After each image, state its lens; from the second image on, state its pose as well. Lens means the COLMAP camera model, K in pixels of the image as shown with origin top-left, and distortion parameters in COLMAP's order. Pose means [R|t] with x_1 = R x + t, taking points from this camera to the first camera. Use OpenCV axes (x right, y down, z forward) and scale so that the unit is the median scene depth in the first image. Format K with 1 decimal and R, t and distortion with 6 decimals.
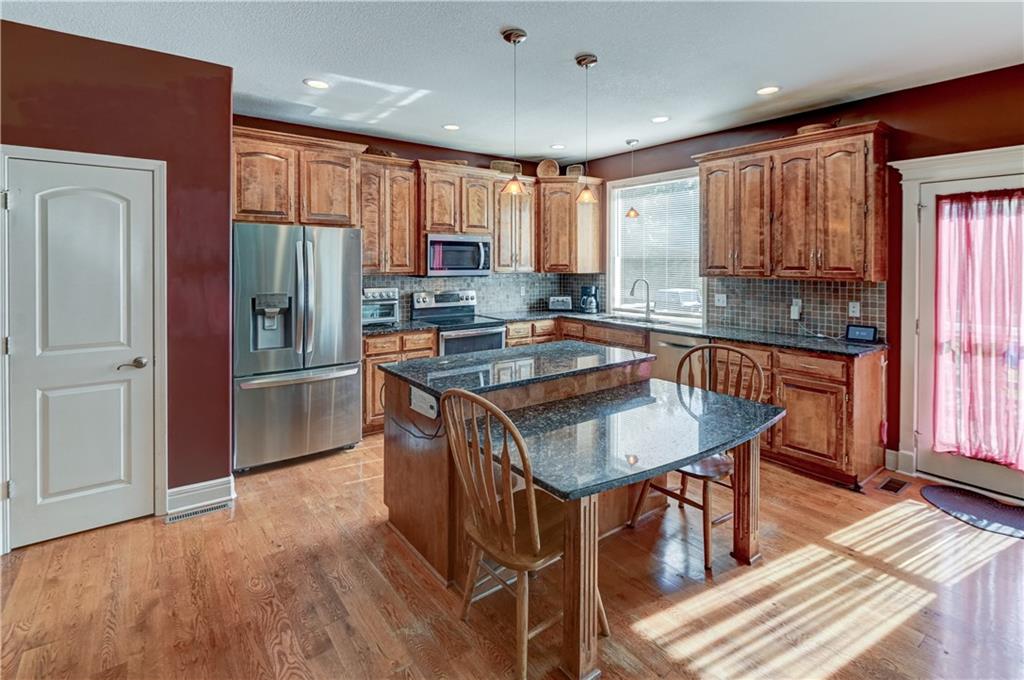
lens RADIAL K [[491.6, 0, 509.8], [0, 491.6, 265.7], [0, 0, 1]] dist [0.008080, -0.006452]
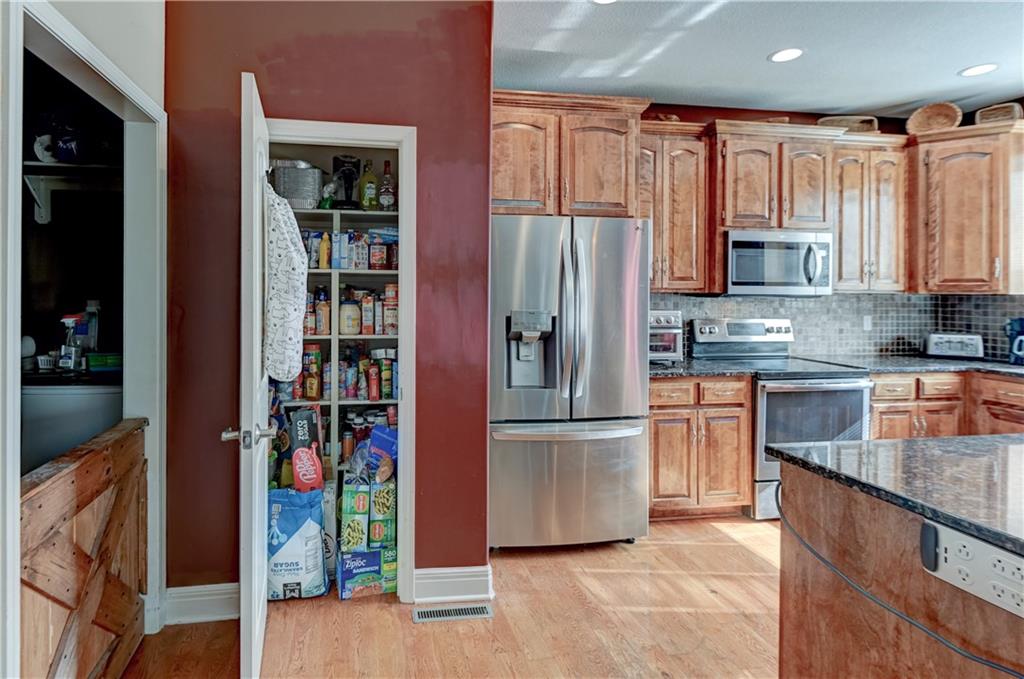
lens RADIAL K [[491.6, 0, 426.9], [0, 491.6, 292.6], [0, 0, 1]] dist [0.008080, -0.006452]
pose [[0.869952, 0.000880, -0.493136, -0.205511], [-0.006541, 0.999931, -0.009753, 0.029649], [0.493094, 0.011710, 0.869897, 0.235956]]
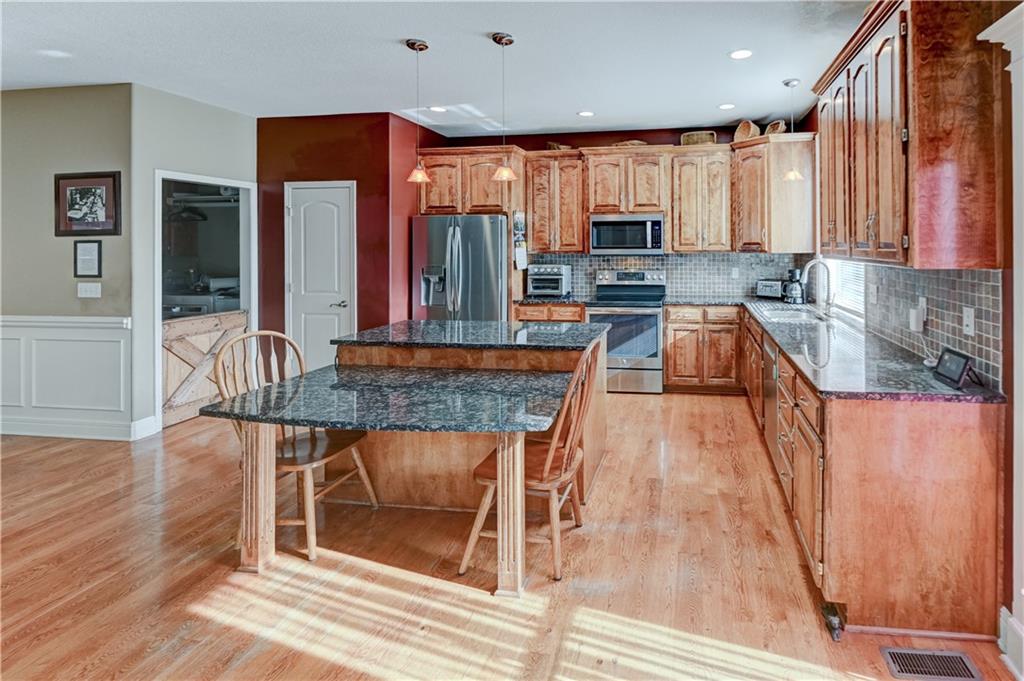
lens RADIAL K [[491.6, 0, 608.0], [0, 491.6, 247.7], [0, 0, 1]] dist [0.008080, -0.006452]
pose [[0.709774, -0.003835, -0.704419, 0.653783], [0.004025, 0.999991, -0.001388, 0.007647], [0.704418, -0.001850, 0.709783, 0.286660]]
